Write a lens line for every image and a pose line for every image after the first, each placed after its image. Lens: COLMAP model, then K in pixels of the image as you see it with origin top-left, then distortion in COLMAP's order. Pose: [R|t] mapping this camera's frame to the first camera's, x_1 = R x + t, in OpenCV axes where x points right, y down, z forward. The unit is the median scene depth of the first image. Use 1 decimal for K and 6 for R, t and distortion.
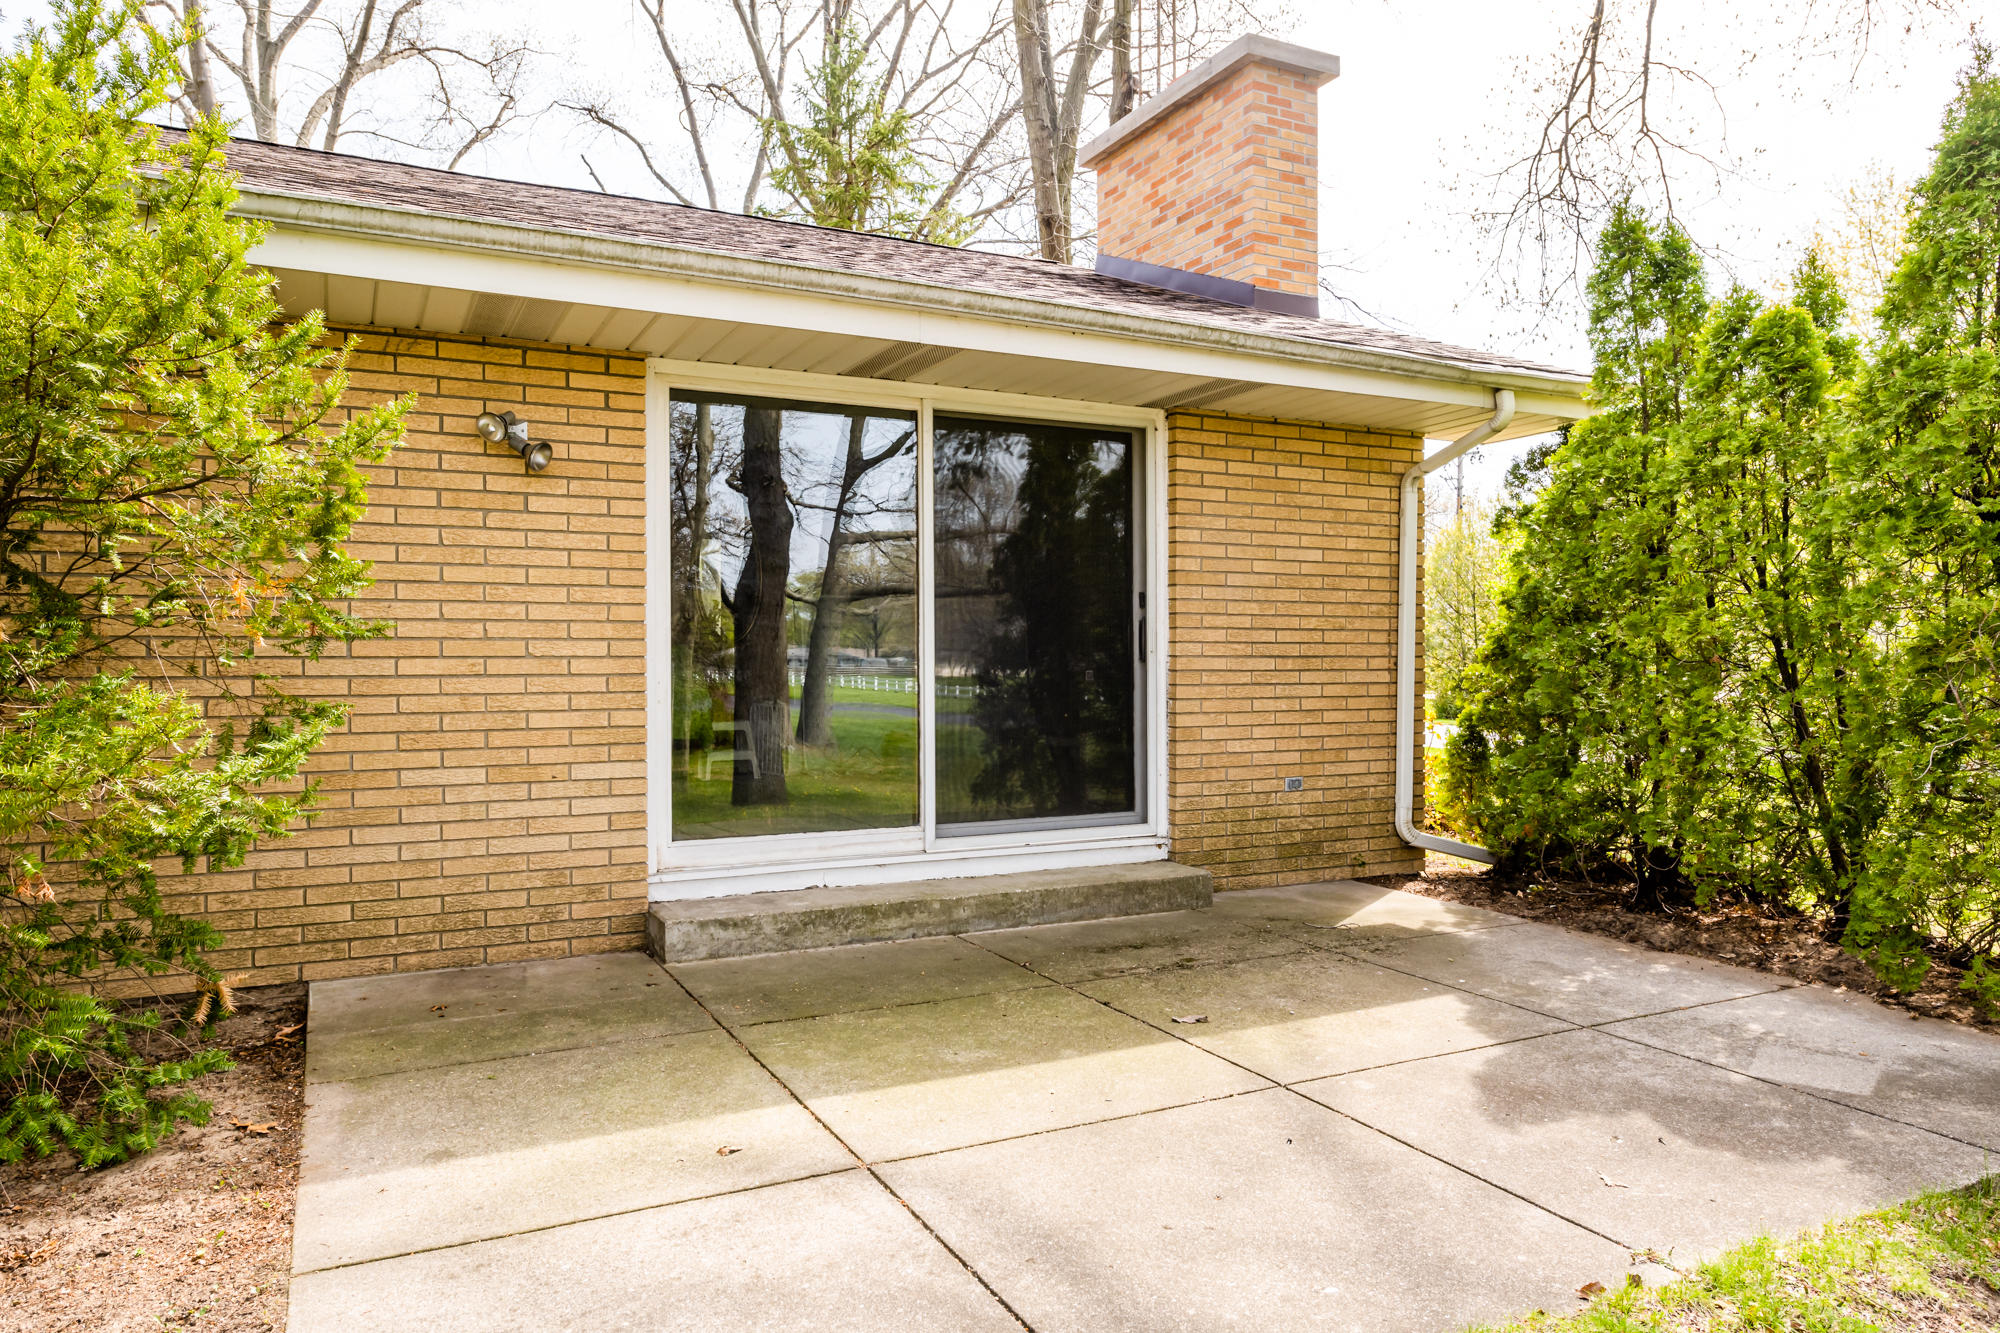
lens RADIAL K [[1297.0, 0, 1000.0], [0, 1297.0, 666.5], [0, 0, 1]] dist [-0.000533, -0.000806]
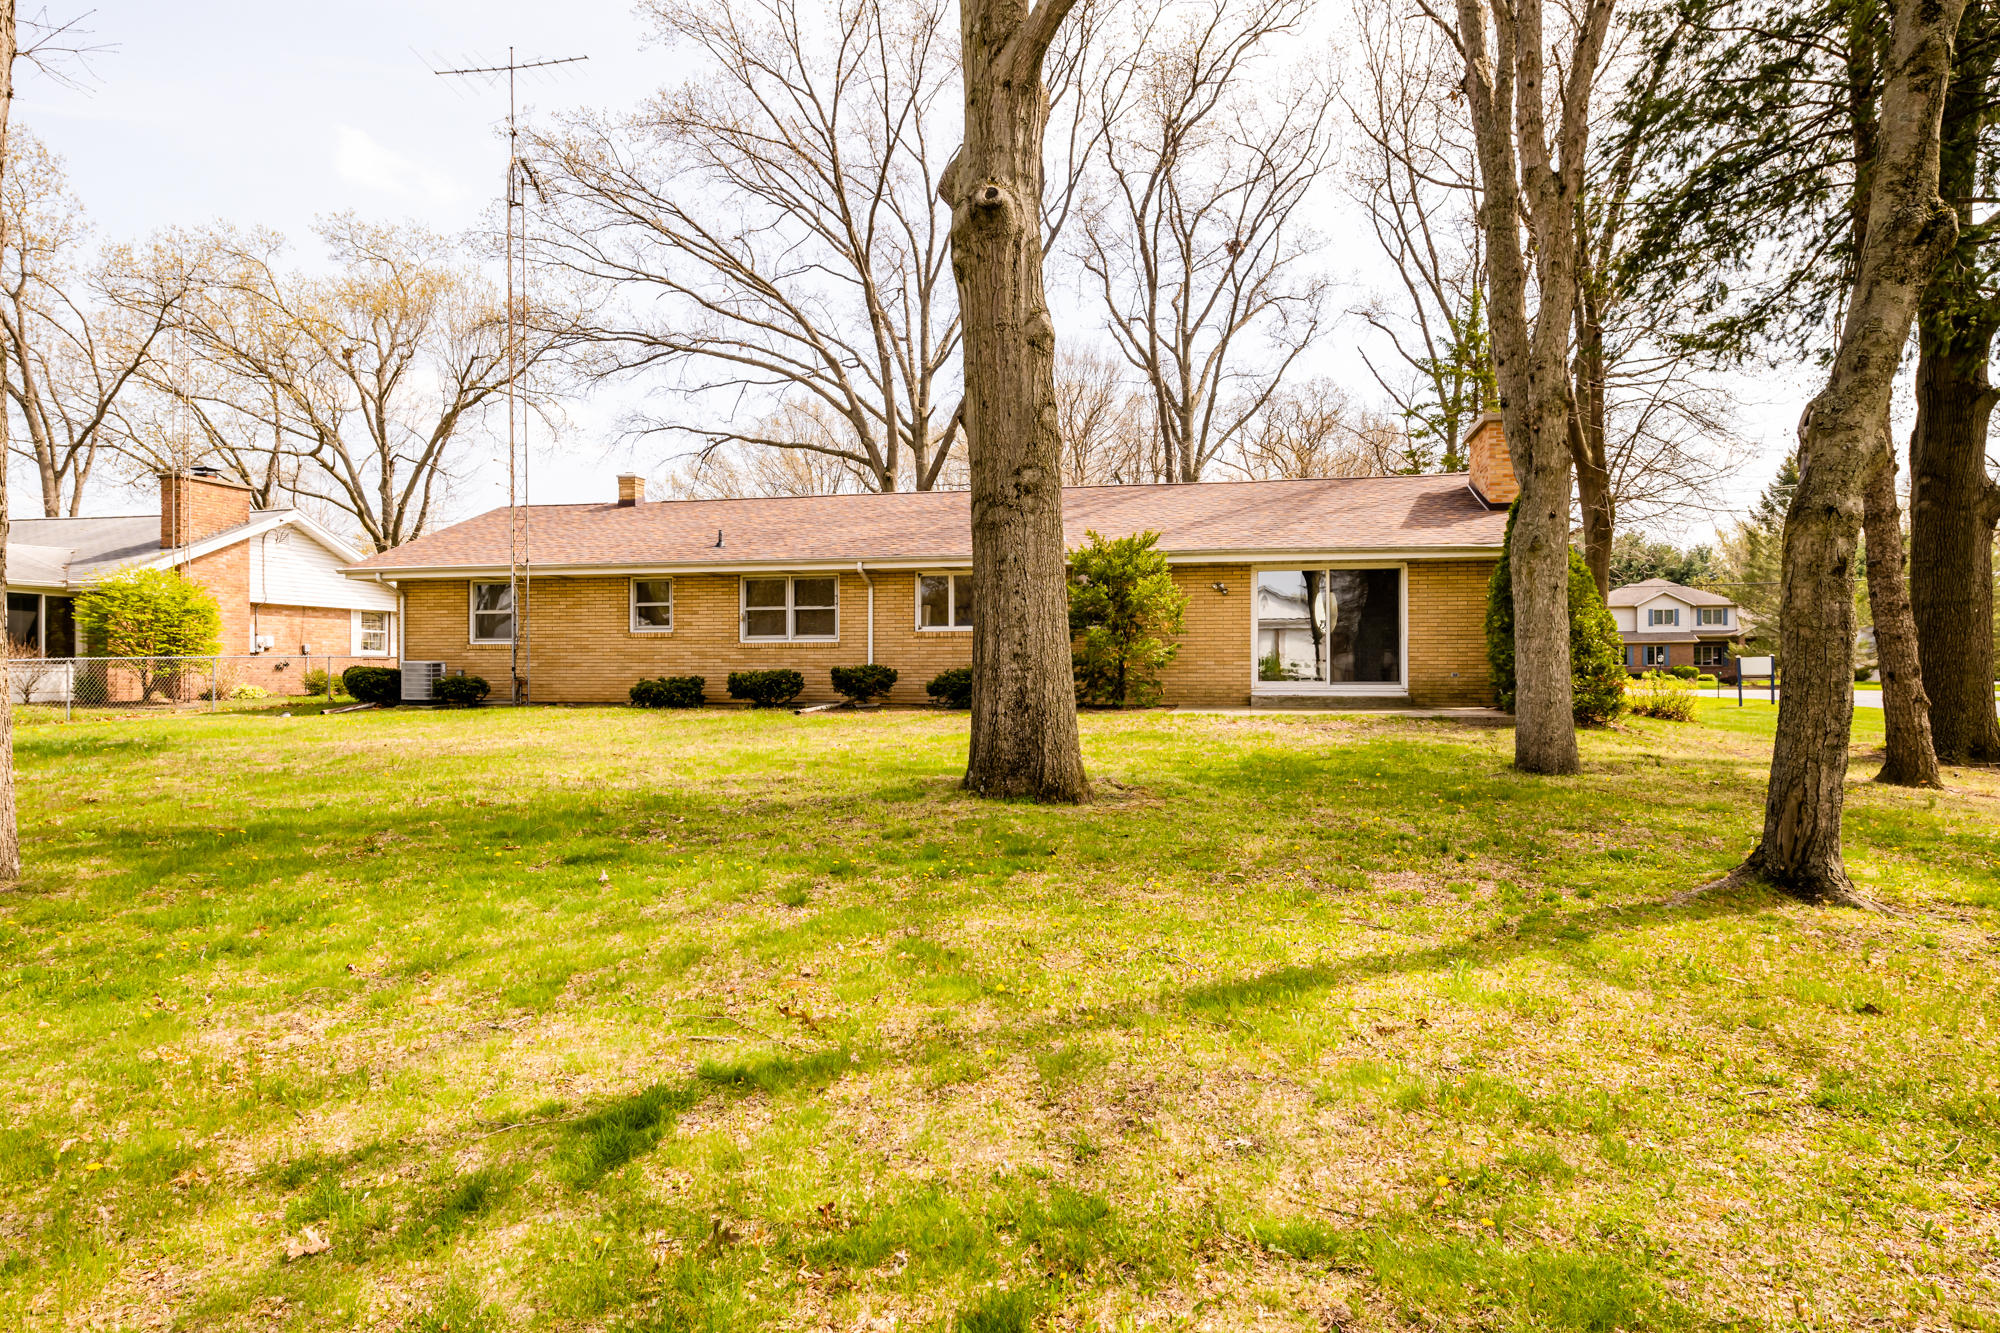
lens RADIAL K [[1198.9, 0, 1000.0], [0, 1198.9, 666.5], [0, 0, 1]] dist [-0.000235, -0.000011]
pose [[0.779747, -0.002803, -0.626089, 0.322995], [-0.007513, 0.999876, -0.013834, 0.031485], [0.626050, 0.015491, 0.779629, -0.537110]]
